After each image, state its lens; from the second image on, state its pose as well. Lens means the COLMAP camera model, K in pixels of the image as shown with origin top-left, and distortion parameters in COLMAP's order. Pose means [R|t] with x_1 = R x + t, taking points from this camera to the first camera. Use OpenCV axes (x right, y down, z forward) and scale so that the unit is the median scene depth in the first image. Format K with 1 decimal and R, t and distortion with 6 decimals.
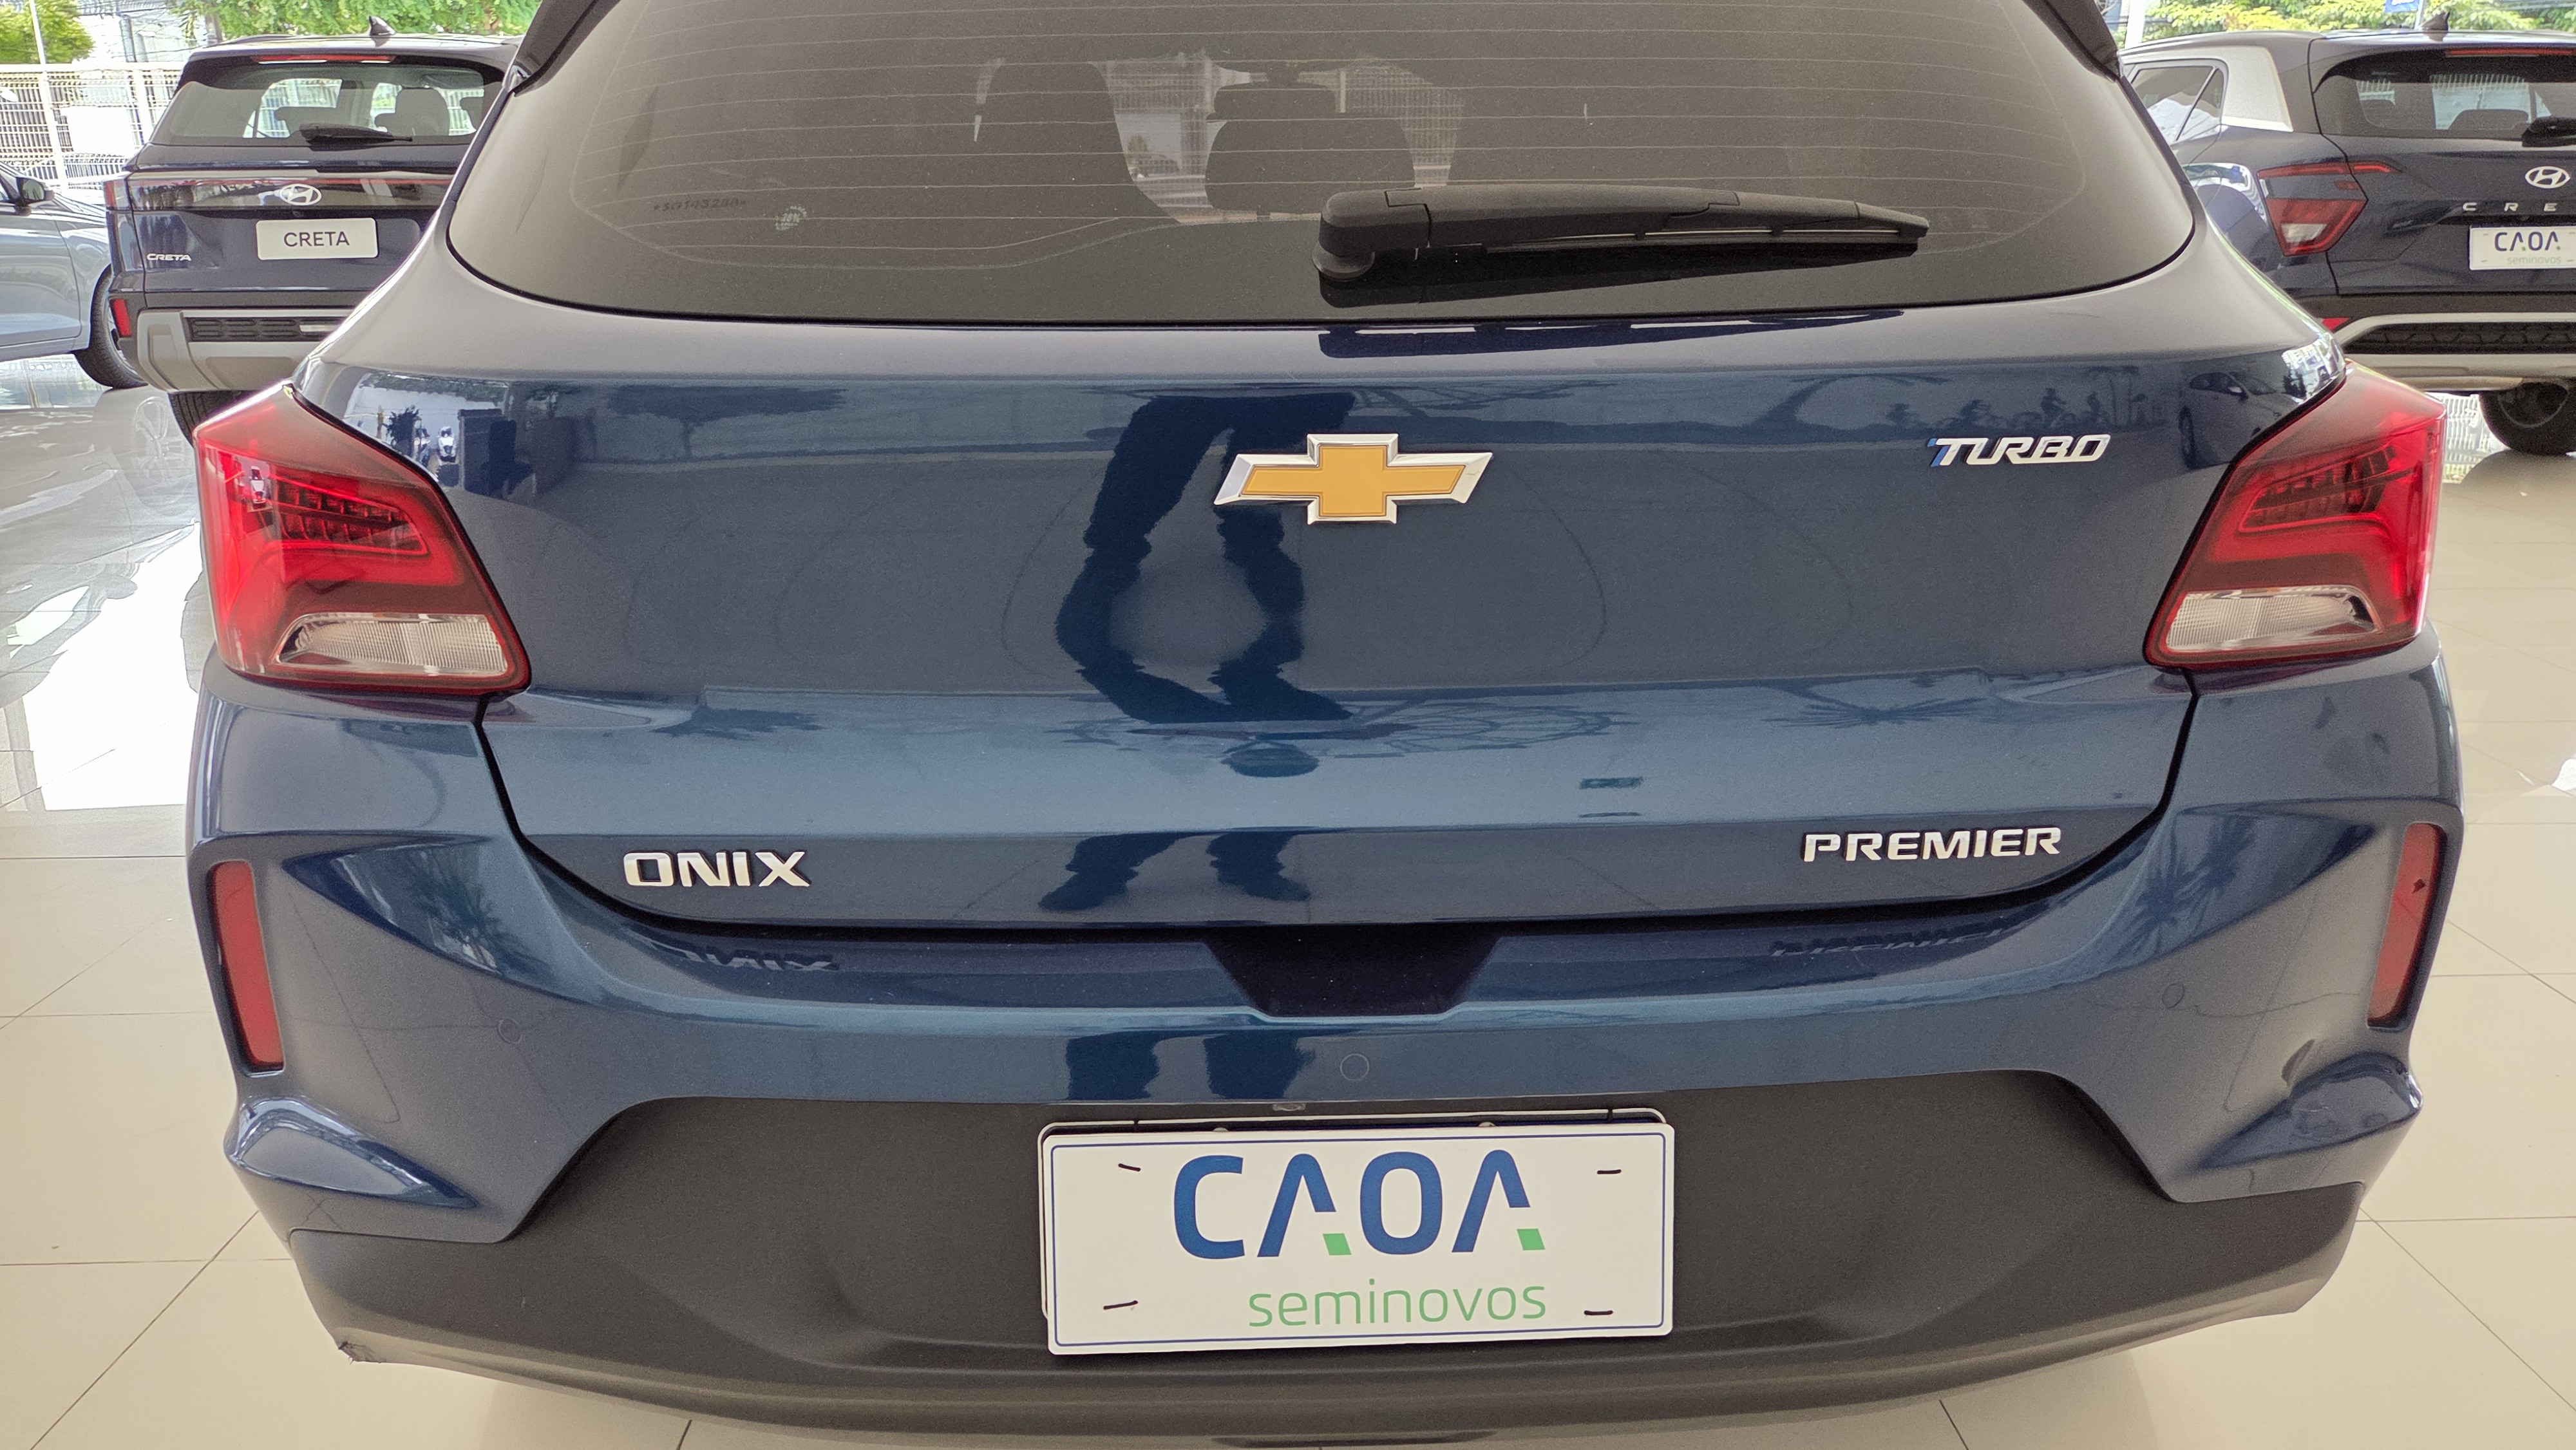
lens RADIAL K [[1754.1, 0, 1288.0], [0, 1754.1, 725.0], [0, 0, 1]] dist [0.061359, -0.054861]
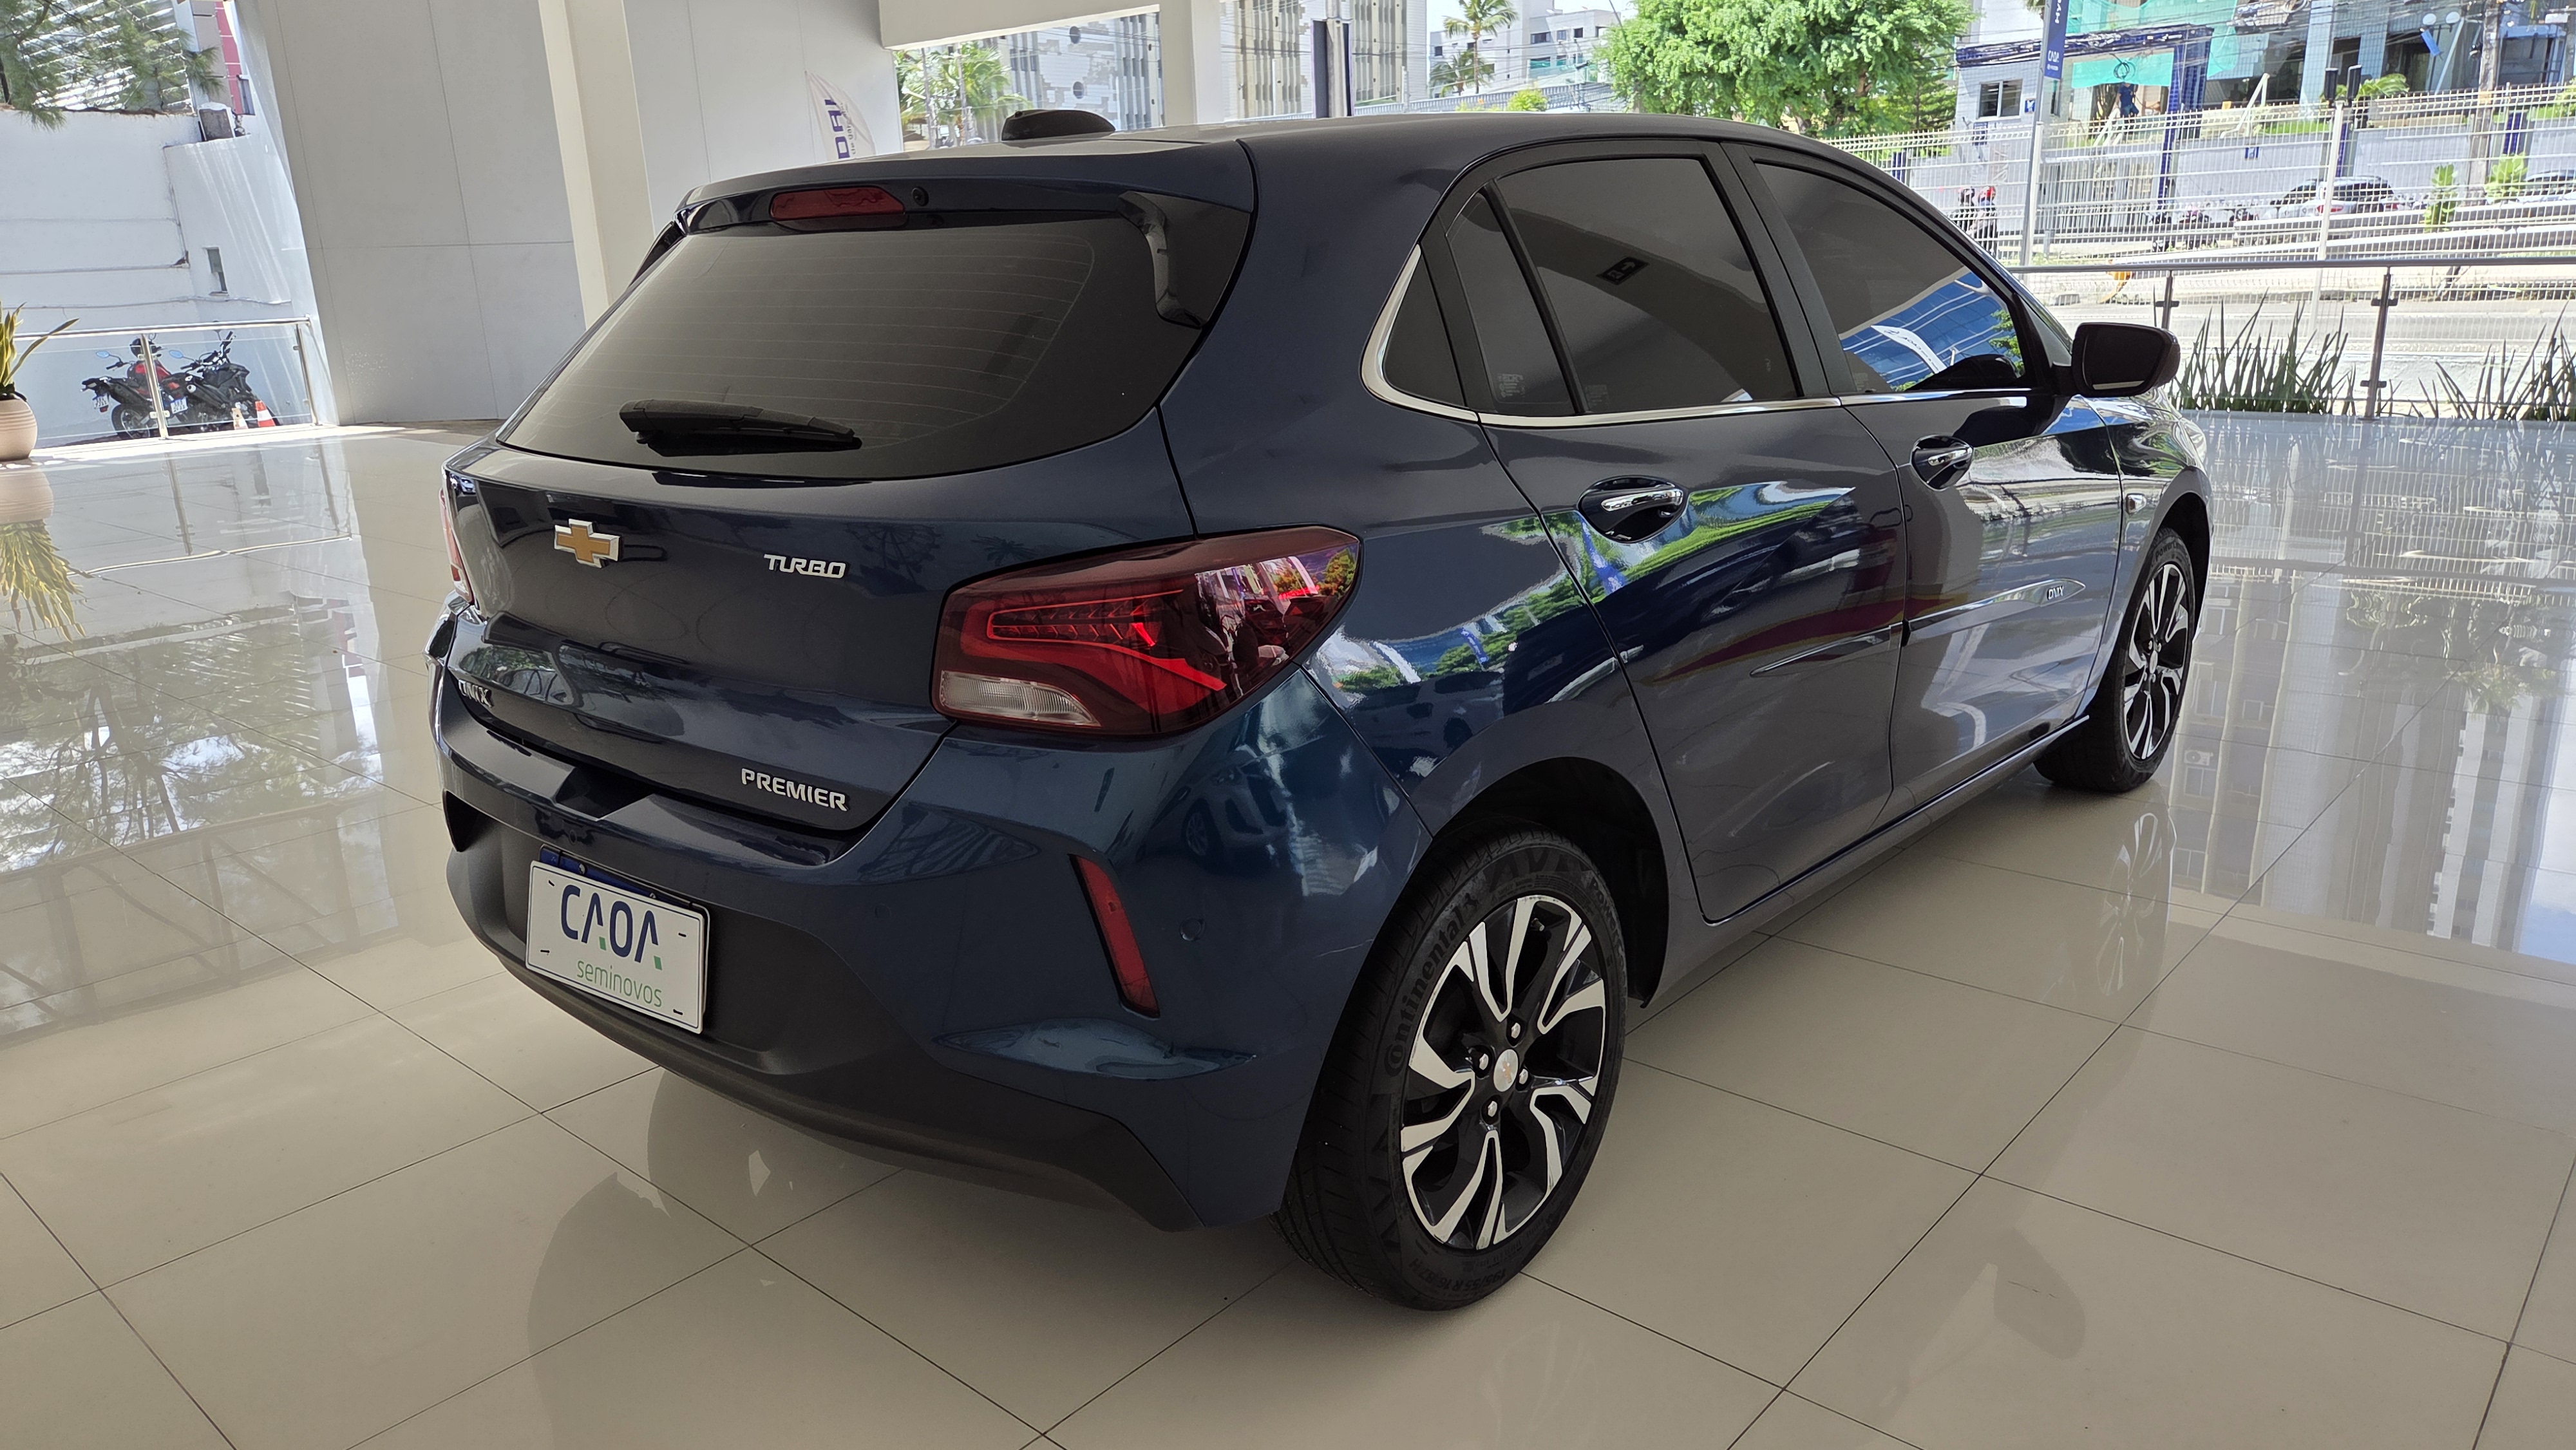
lens RADIAL K [[1767.5, 0, 1390.6], [0, 1767.5, 712.5], [0, 0, 1]] dist [0.084699, 0.000340]
pose [[0.737119, 0.158076, -0.657013, 1.897501], [-0.178649, 0.983249, 0.036137, -0.169942], [0.651720, 0.090738, 0.753012, 0.064235]]
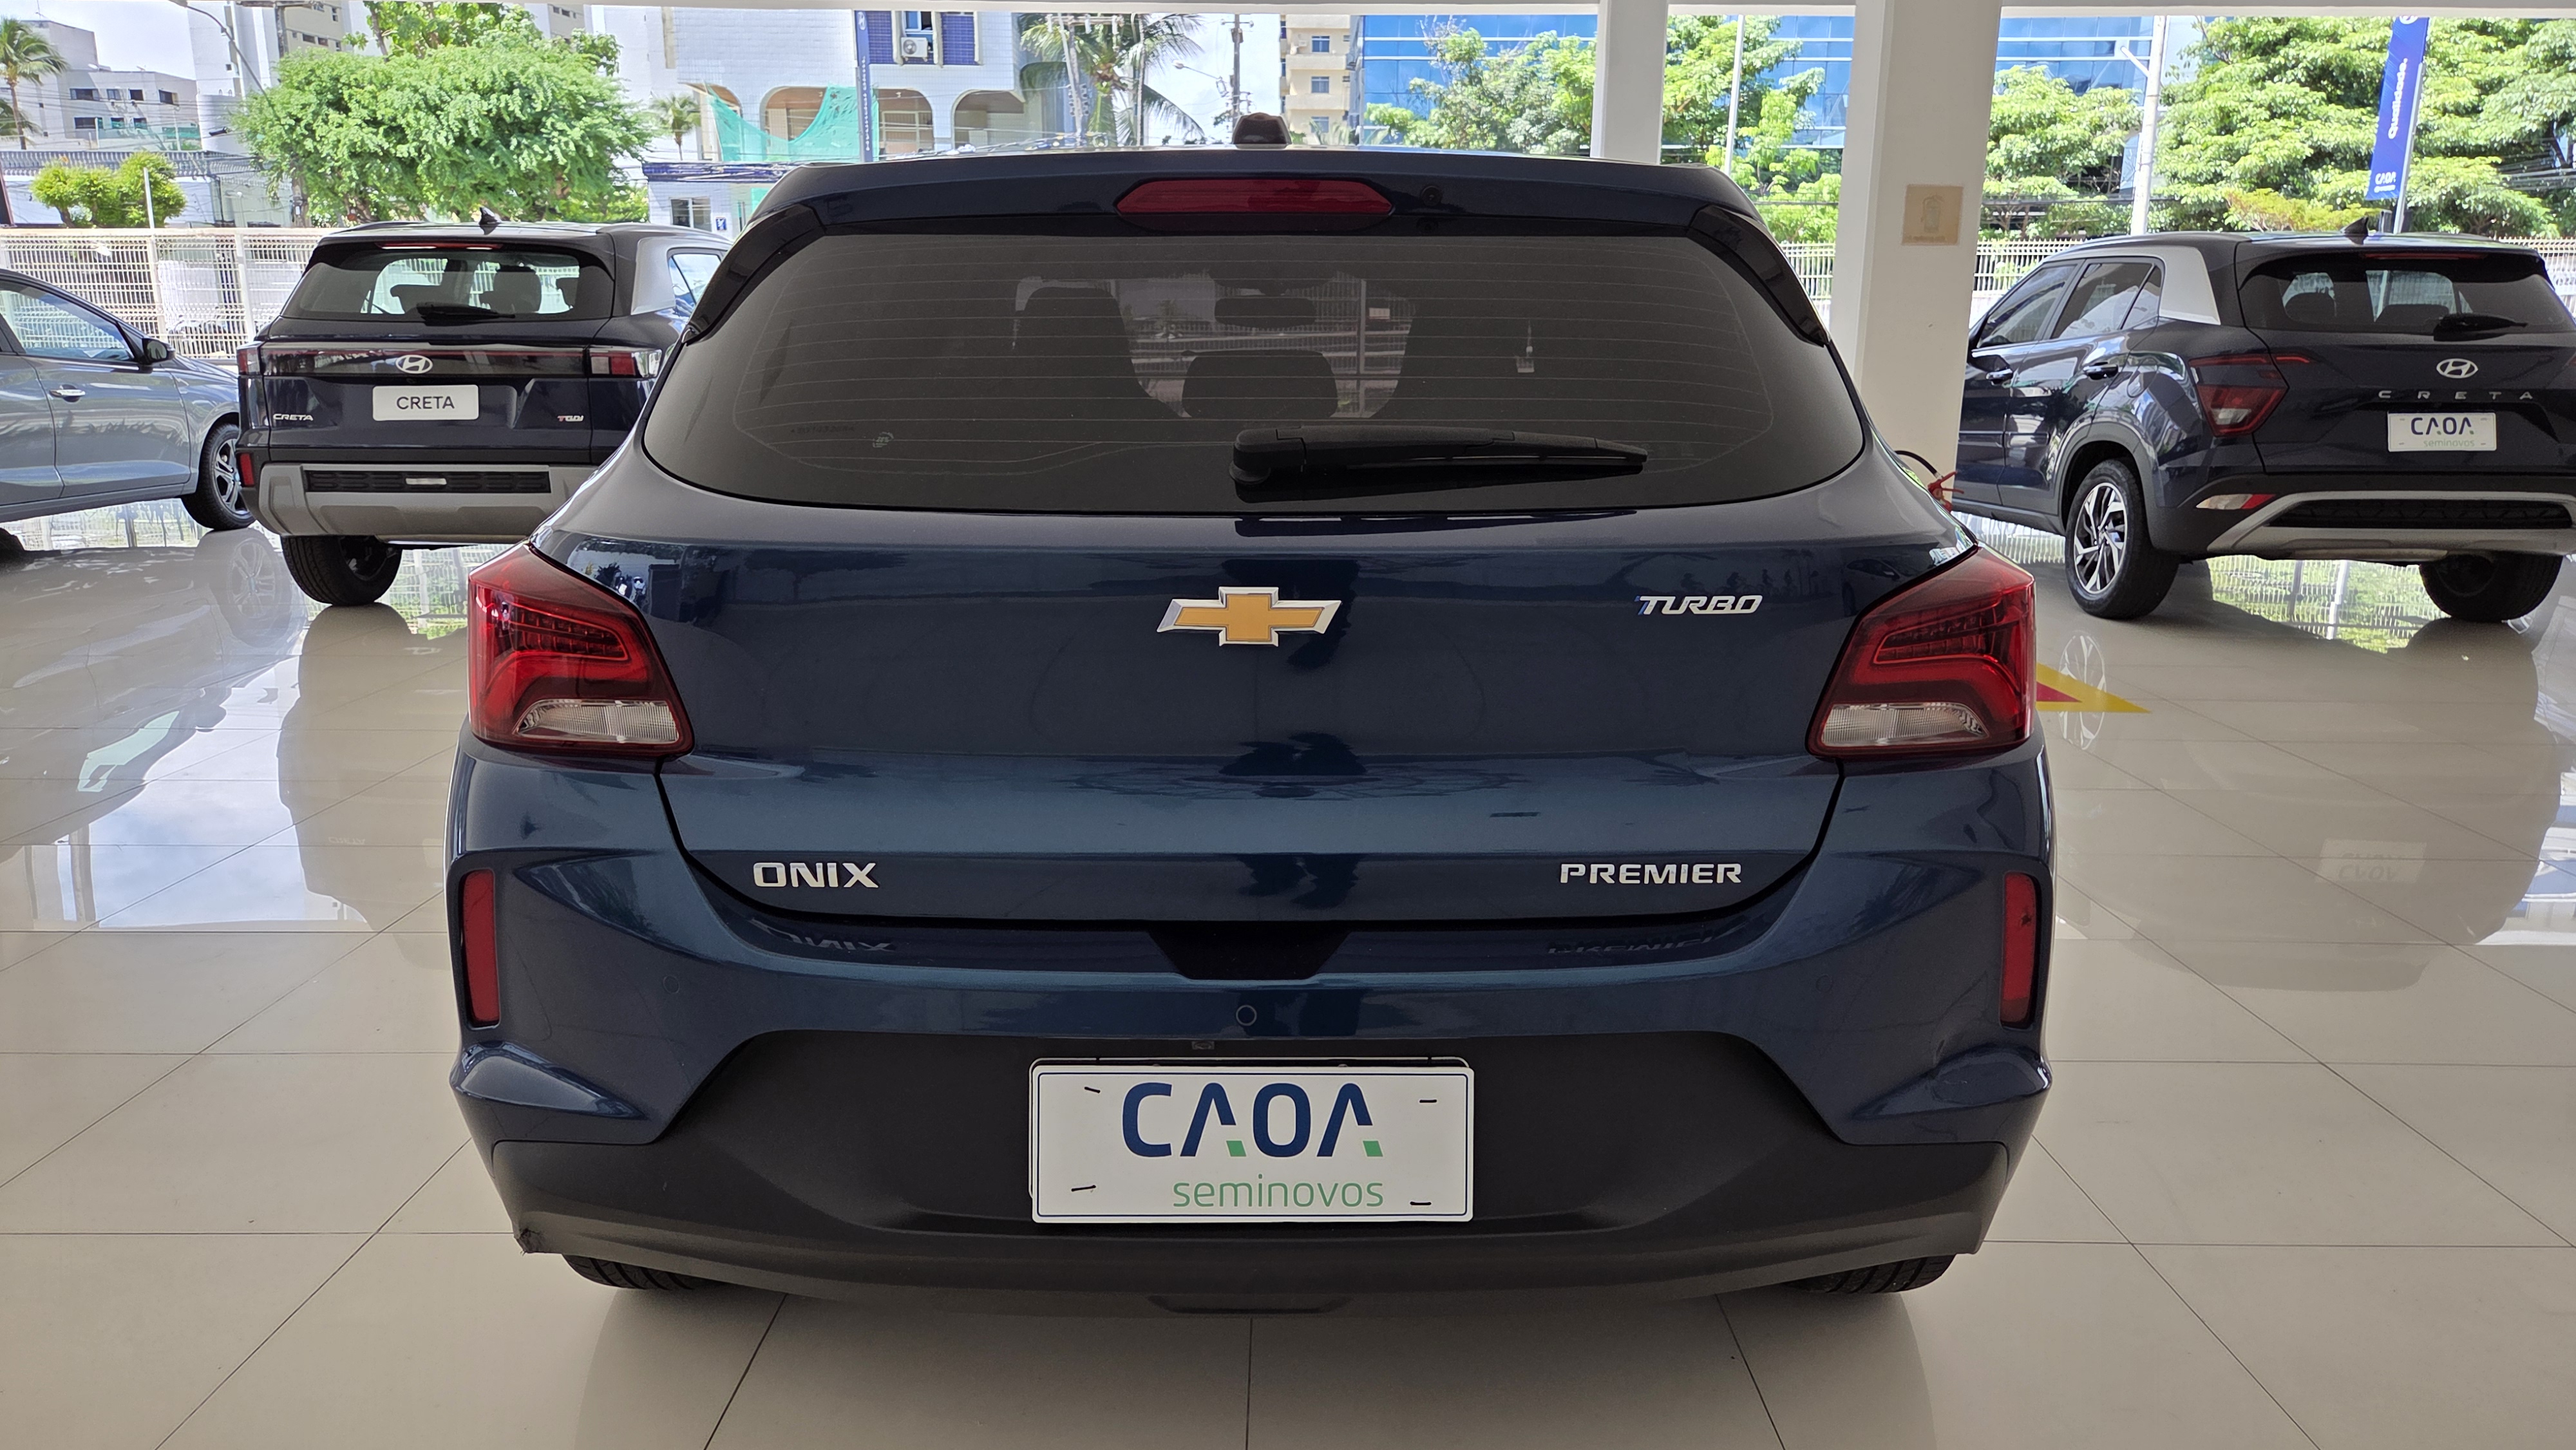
lens RADIAL K [[1705.4, 0, 1271.9], [0, 1705.4, 715.5], [0, 0, 1]] dist [0.076341, -0.067934]
pose [[0.999700, 0.015118, -0.019272, 0.078016], [-0.016749, 0.996024, -0.087496, 0.065989], [0.017873, 0.087792, 0.995978, -0.411454]]
